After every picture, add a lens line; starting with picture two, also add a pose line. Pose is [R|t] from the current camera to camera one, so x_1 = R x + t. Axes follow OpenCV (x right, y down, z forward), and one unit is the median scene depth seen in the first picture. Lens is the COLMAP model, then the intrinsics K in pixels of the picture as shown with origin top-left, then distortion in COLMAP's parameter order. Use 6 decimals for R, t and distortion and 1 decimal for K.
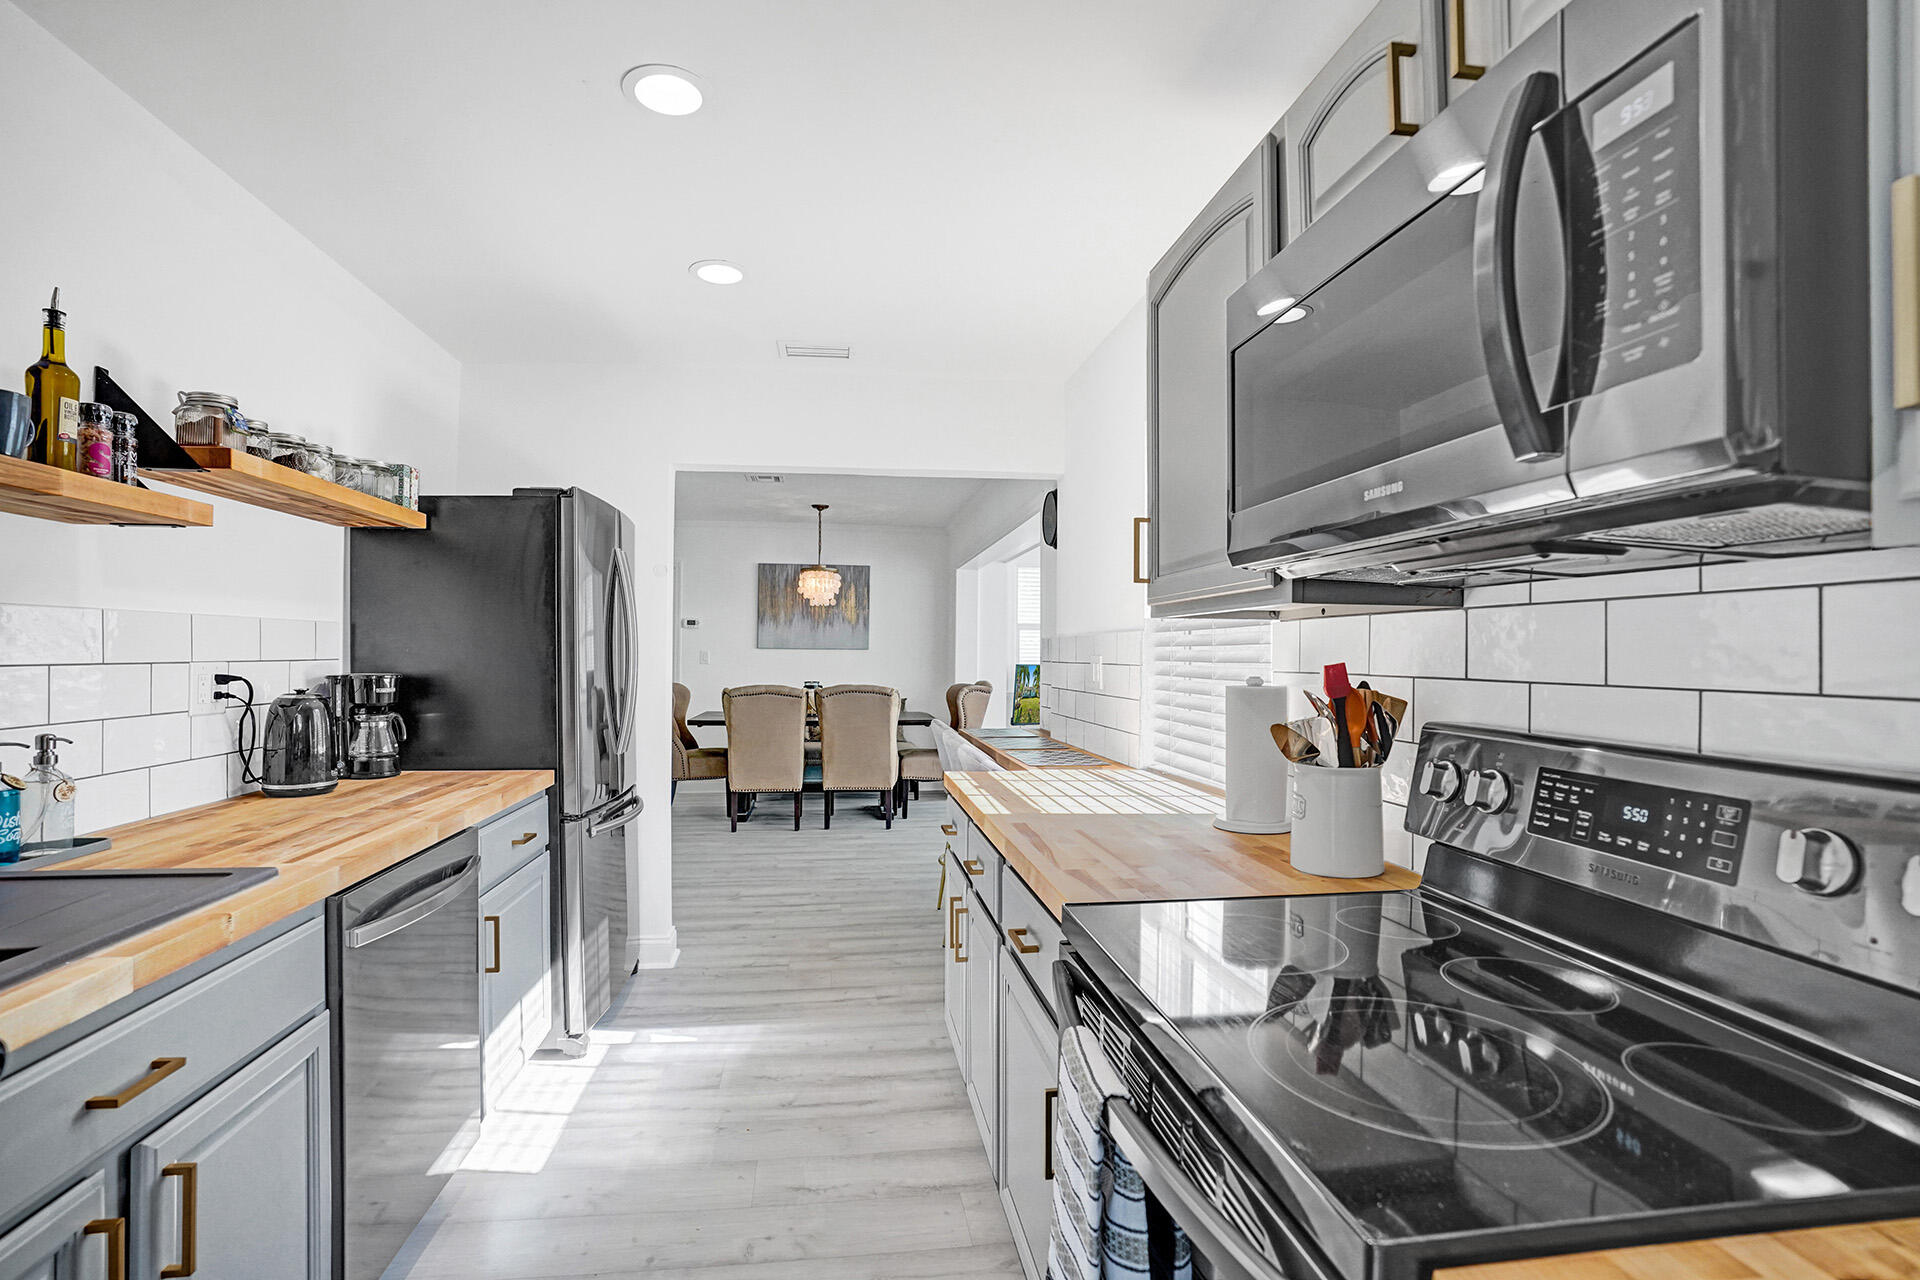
lens RADIAL K [[902.3, 0, 945.6], [0, 902.3, 646.1], [0, 0, 1]] dist [-0.038912, 0.011984]
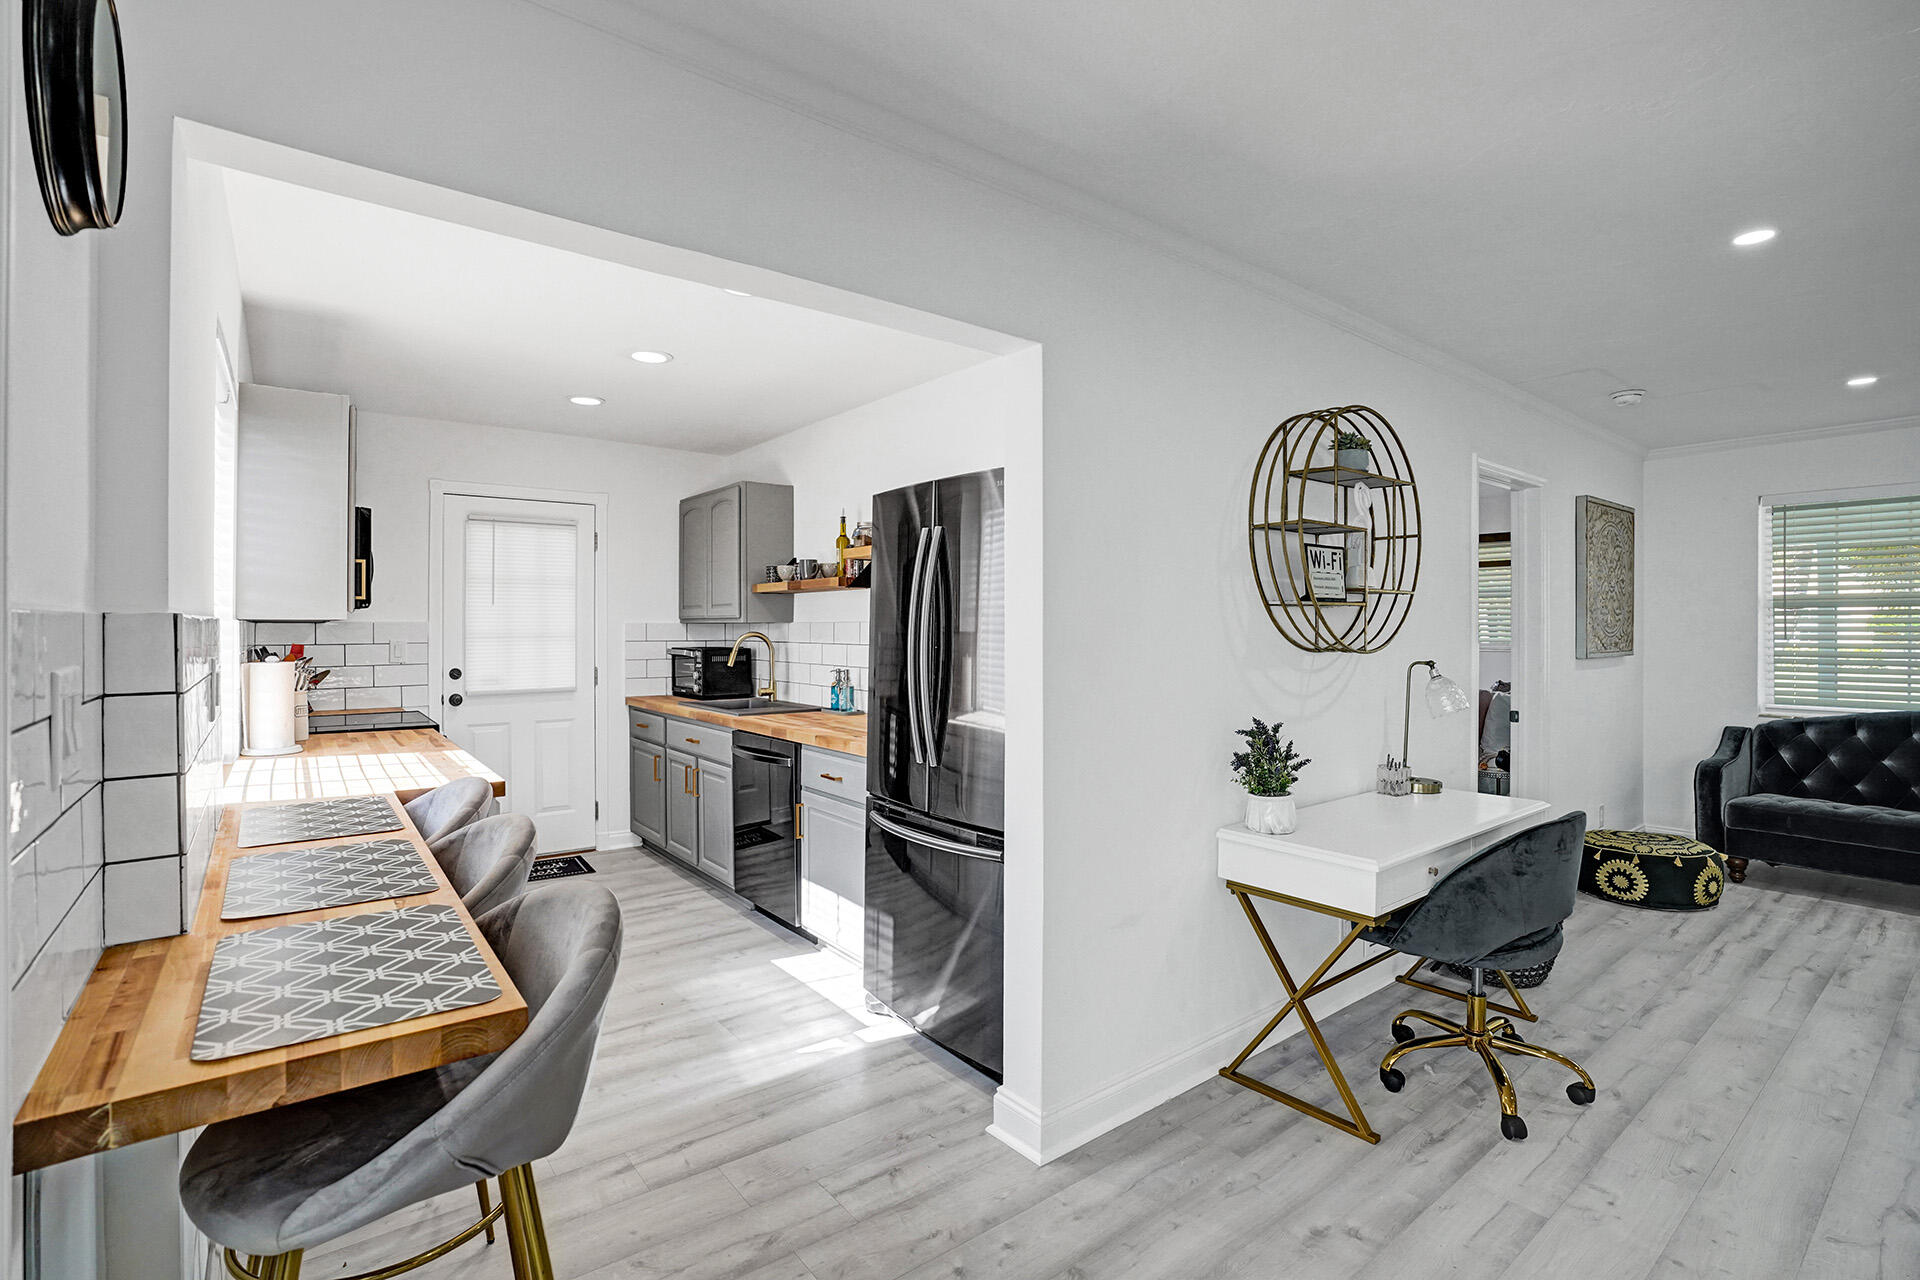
lens RADIAL K [[902.3, 0, 964.2], [0, 902.3, 629.8], [0, 0, 1]] dist [-0.038912, 0.011984]
pose [[-0.861688, -0.001607, -0.507435, 0.057534], [-0.000734, 0.999998, -0.001919, -0.010830], [0.507437, -0.001281, -0.861688, 2.047140]]
